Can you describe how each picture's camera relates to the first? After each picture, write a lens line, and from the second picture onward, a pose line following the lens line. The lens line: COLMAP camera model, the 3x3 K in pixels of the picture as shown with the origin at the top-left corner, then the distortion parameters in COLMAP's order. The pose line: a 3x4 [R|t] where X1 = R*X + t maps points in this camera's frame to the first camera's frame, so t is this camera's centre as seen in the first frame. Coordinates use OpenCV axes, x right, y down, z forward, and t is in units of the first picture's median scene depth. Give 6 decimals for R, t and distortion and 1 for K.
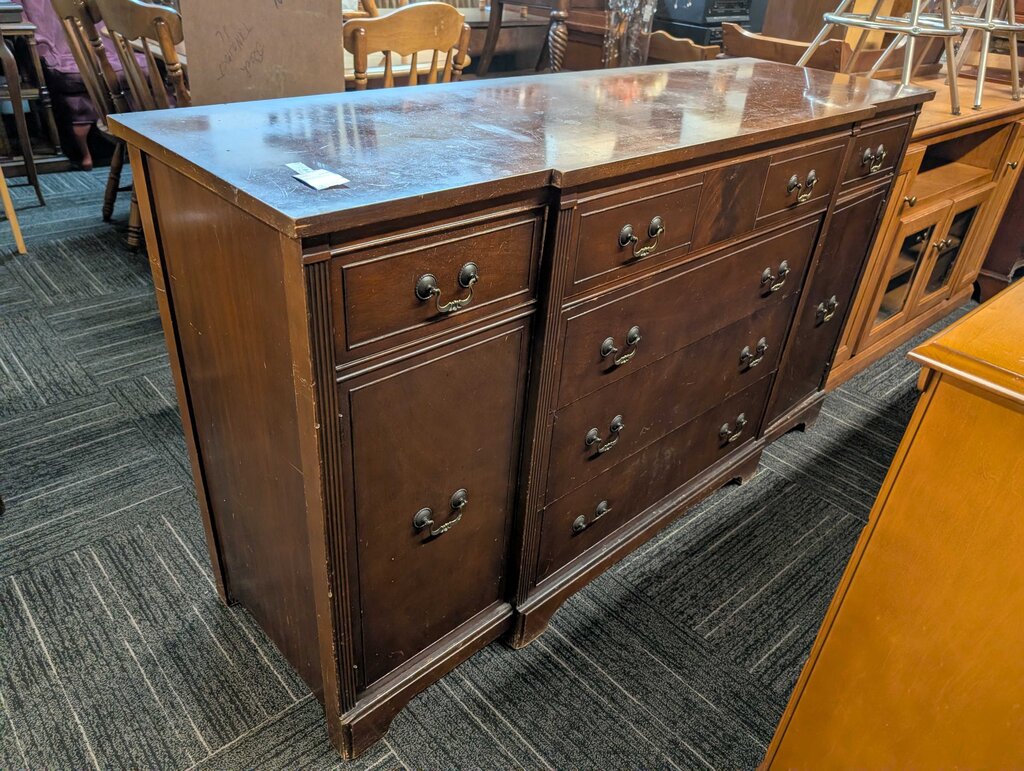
lens RADIAL K [[741.1, 0, 505.2], [0, 741.1, 388.4], [0, 0, 1]] dist [0.017375, -0.017153]
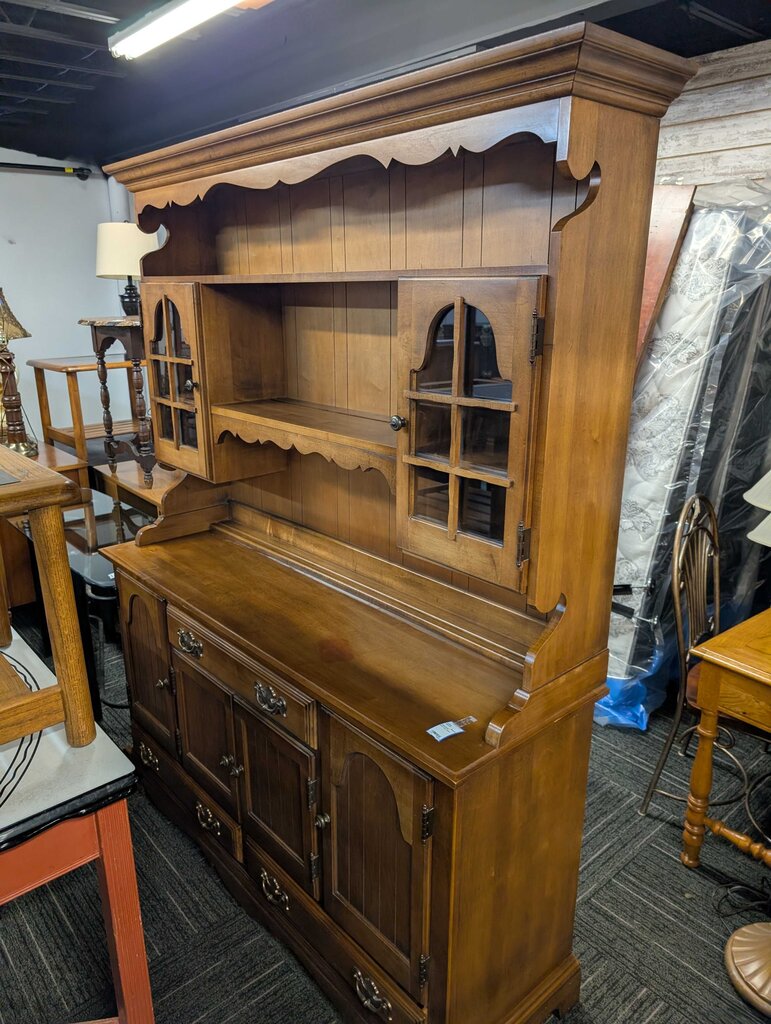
lens RADIAL K [[741.1, 0, 378.5], [0, 741.1, 511.8], [0, 0, 1]] dist [0.017375, -0.017153]
pose [[0.024834, -0.363295, 0.931343, -0.598312], [0.530485, 0.794432, 0.295744, -0.421107], [-0.847331, 0.486719, 0.212451, 0.040944]]
